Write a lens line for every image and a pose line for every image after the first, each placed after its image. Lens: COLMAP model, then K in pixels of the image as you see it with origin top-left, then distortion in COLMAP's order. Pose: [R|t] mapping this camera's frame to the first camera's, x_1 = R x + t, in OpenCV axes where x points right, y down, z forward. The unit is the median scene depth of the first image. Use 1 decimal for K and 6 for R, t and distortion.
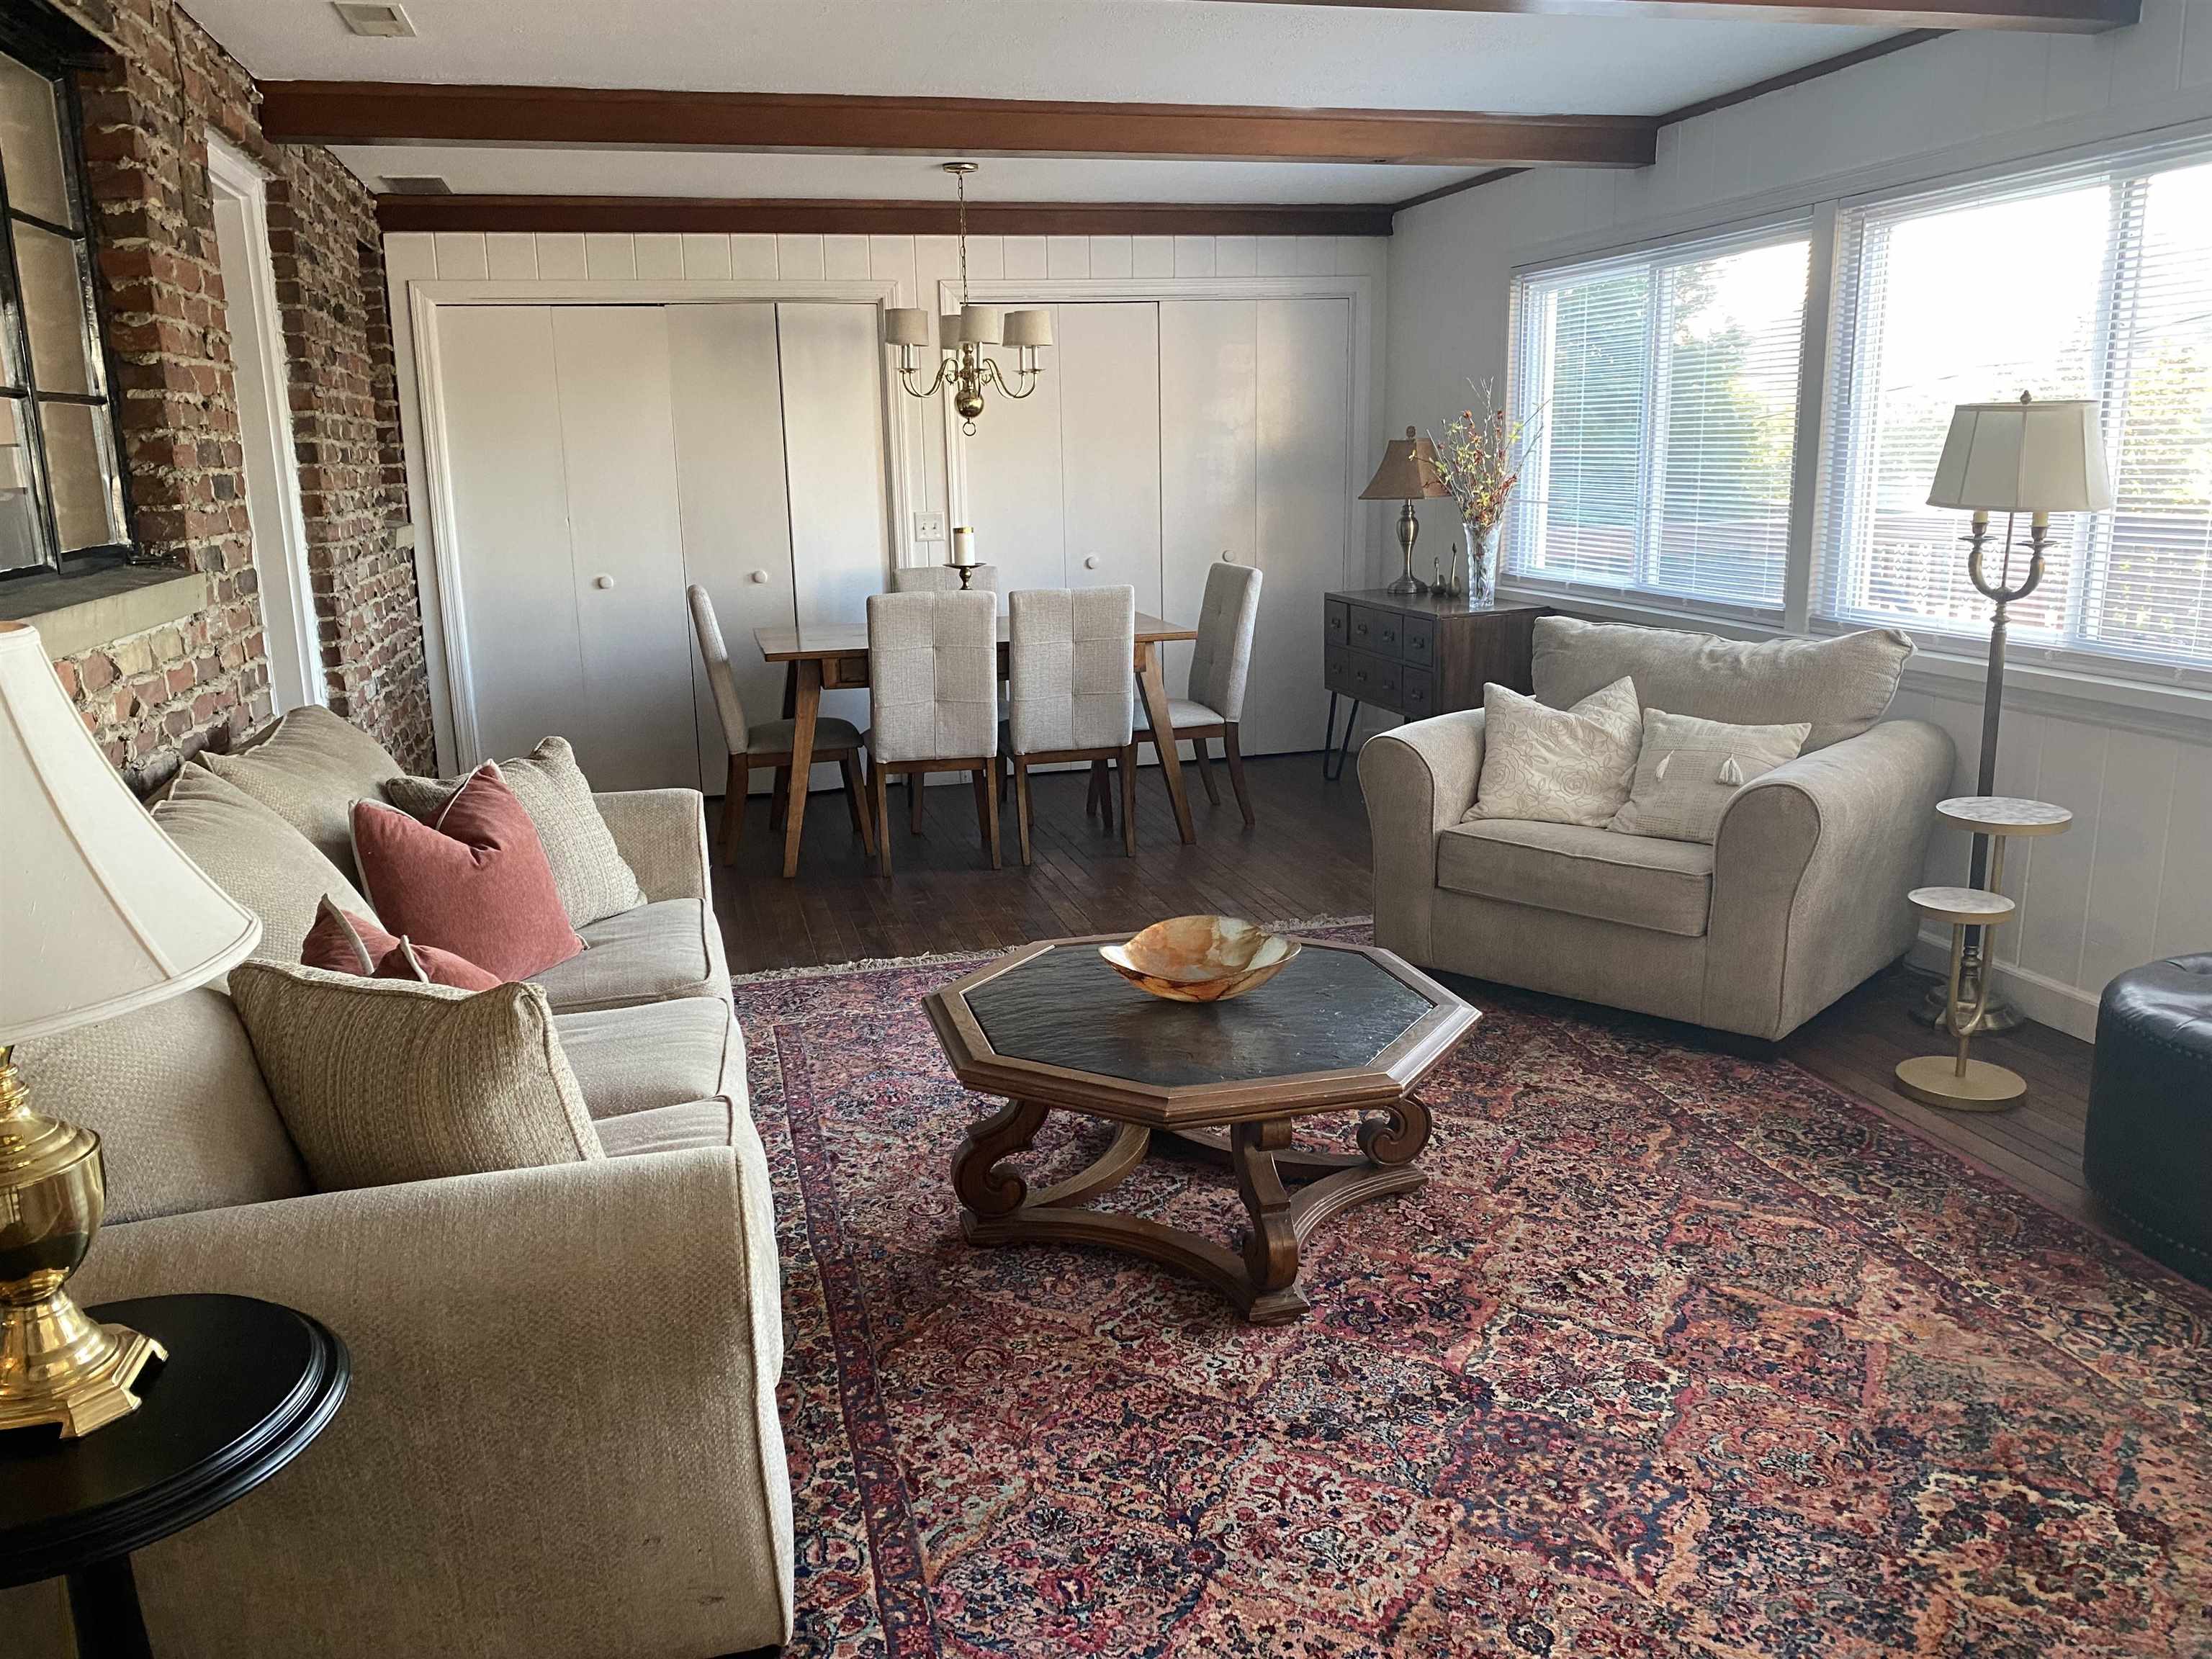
lens RADIAL K [[1690.6, 0, 1104.3], [0, 1690.6, 817.8], [0, 0, 1]] dist [0.038697, -0.033835]
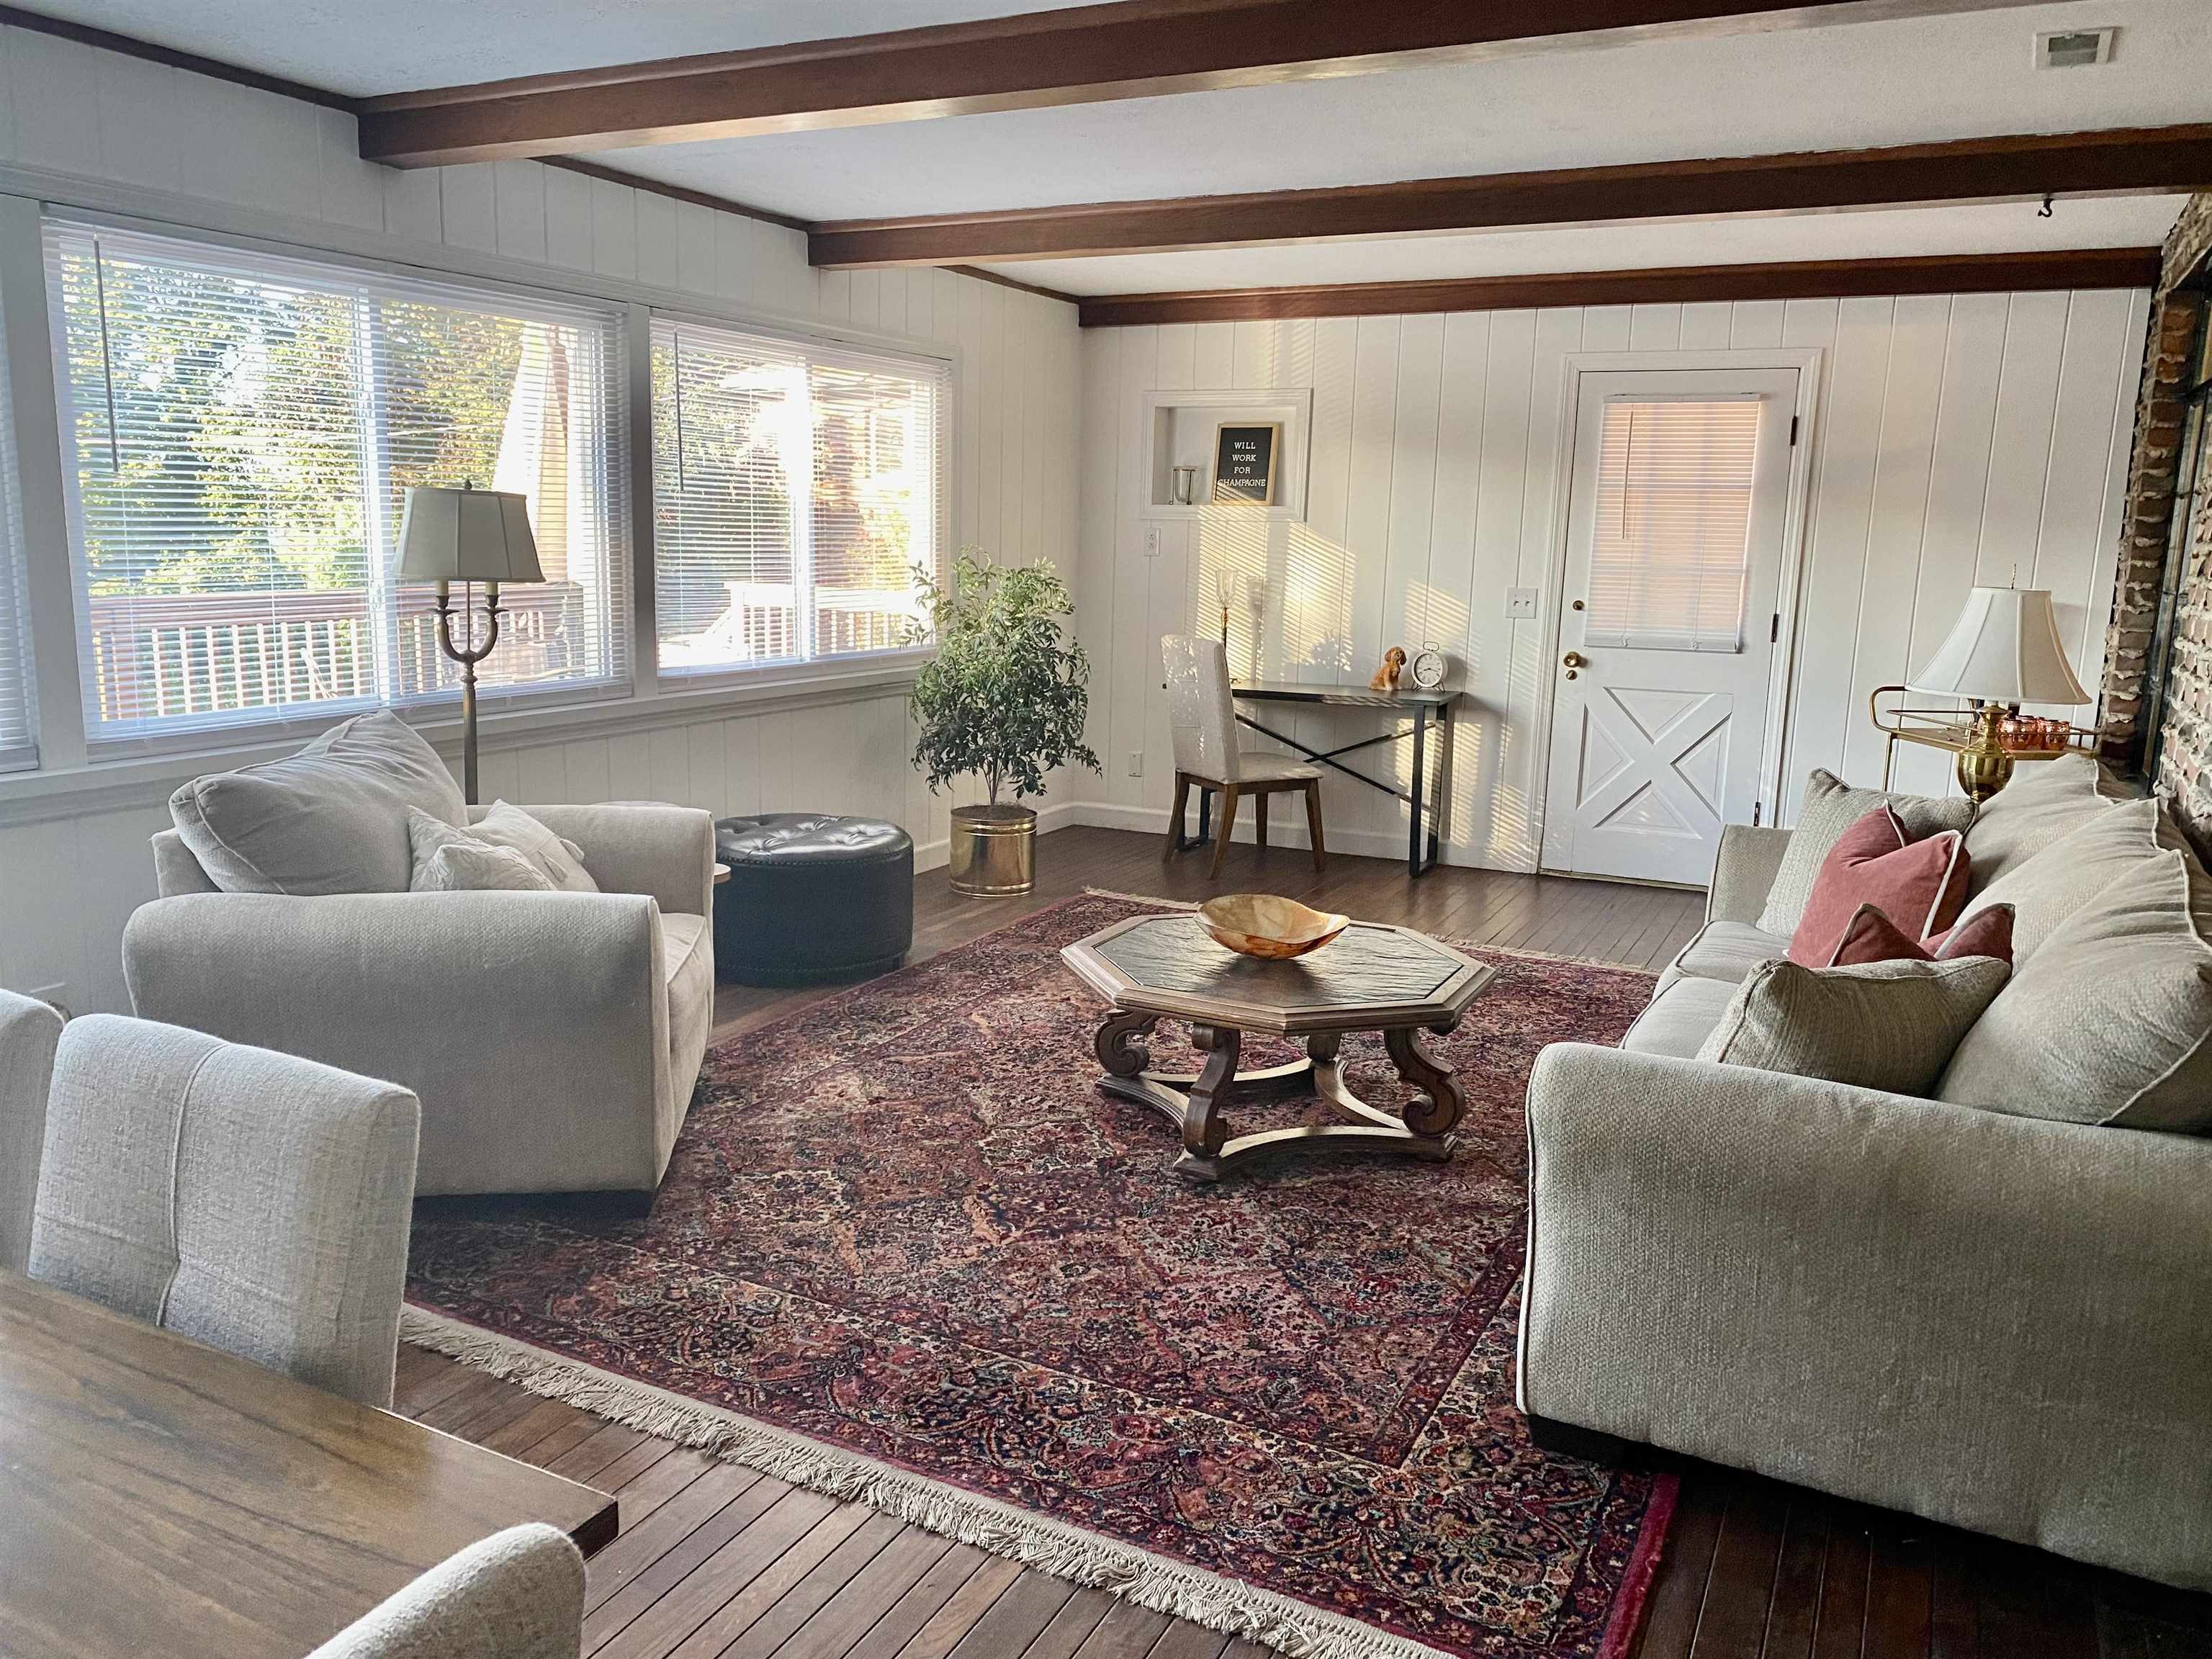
lens RADIAL K [[1690.6, 0, 1101.0], [0, 1690.6, 837.0], [0, 0, 1]] dist [0.038697, -0.033835]
pose [[-0.768343, -0.117772, 0.629109, -0.524691], [0.123199, 0.937329, 0.325938, -0.337813], [-0.628069, 0.327938, -0.705681, 1.583432]]
